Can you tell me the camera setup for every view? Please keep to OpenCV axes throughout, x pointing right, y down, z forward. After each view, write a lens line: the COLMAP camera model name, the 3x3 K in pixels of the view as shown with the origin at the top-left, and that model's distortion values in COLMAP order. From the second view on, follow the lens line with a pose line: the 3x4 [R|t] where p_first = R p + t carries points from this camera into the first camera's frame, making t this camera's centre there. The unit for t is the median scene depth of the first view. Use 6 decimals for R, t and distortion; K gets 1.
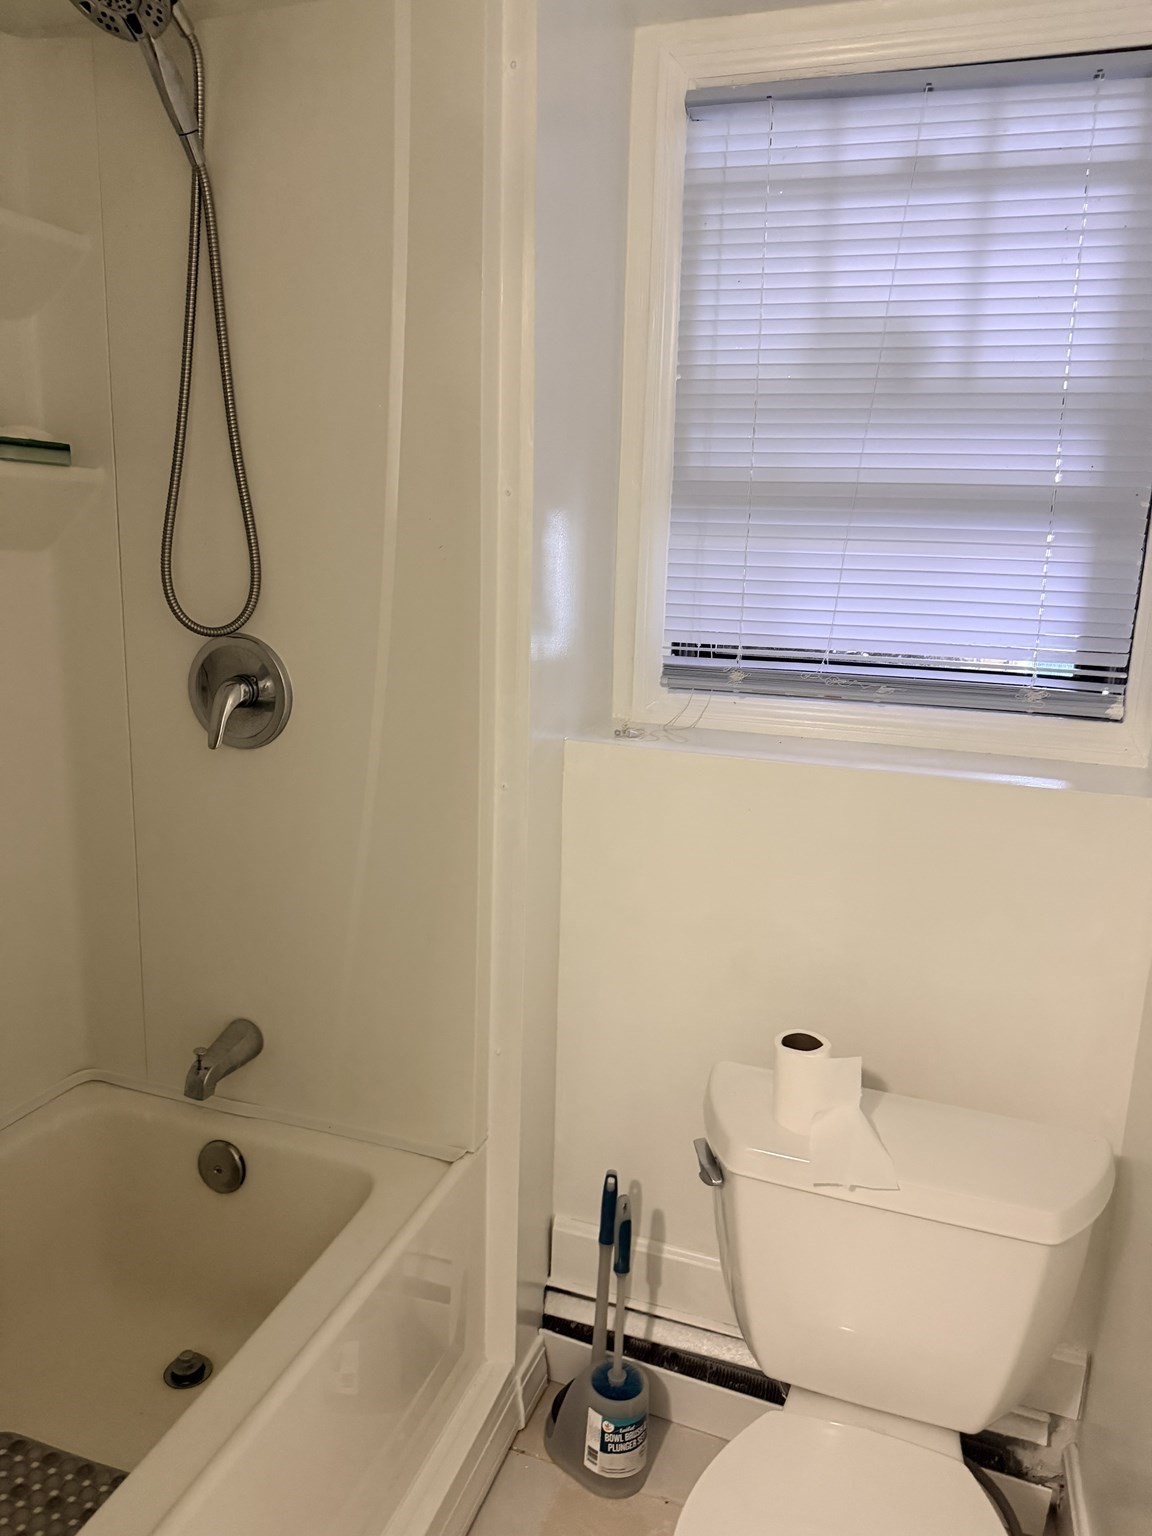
lens RADIAL K [[1083.5, 0, 576.0], [0, 1083.5, 760.3], [0, 0, 1]] dist [0.000672, -0.015566]
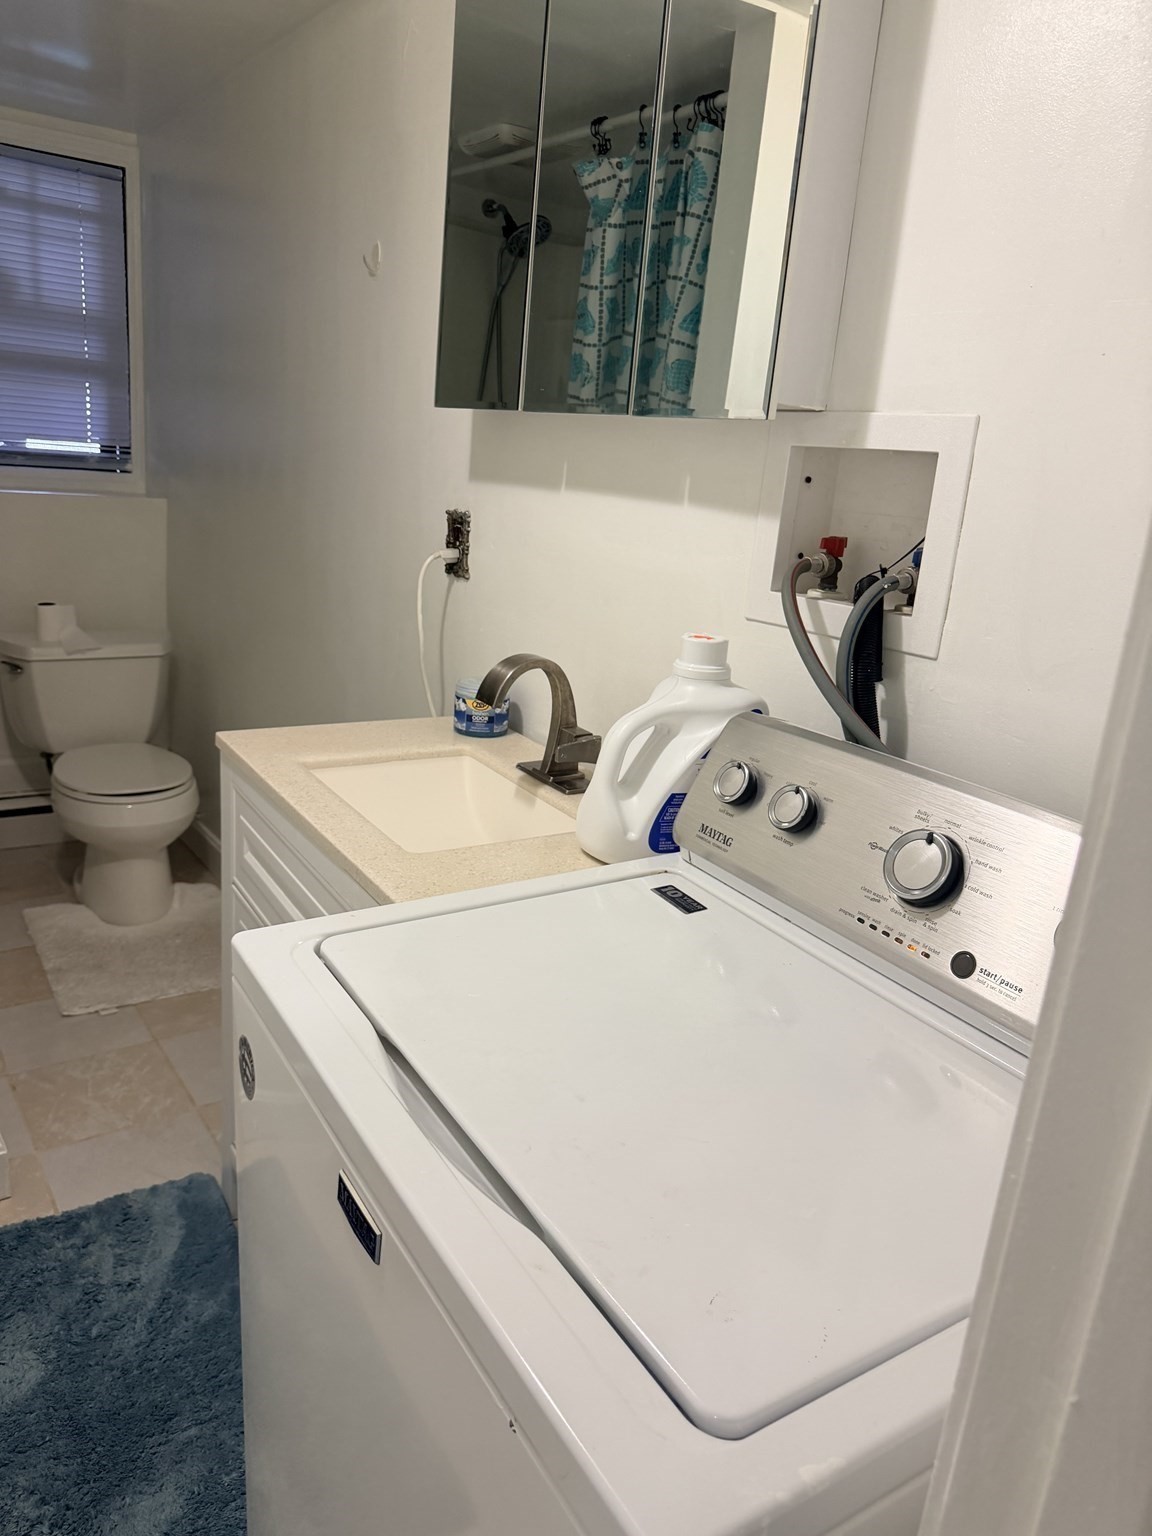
lens RADIAL K [[1083.5, 0, 572.8], [0, 1083.5, 765.0], [0, 0, 1]] dist [0.000672, -0.015566]
pose [[0.571302, -0.207358, 0.794114, -0.913080], [0.109340, 0.978163, 0.176756, 0.271709], [-0.813424, -0.014153, 0.581499, -1.093869]]
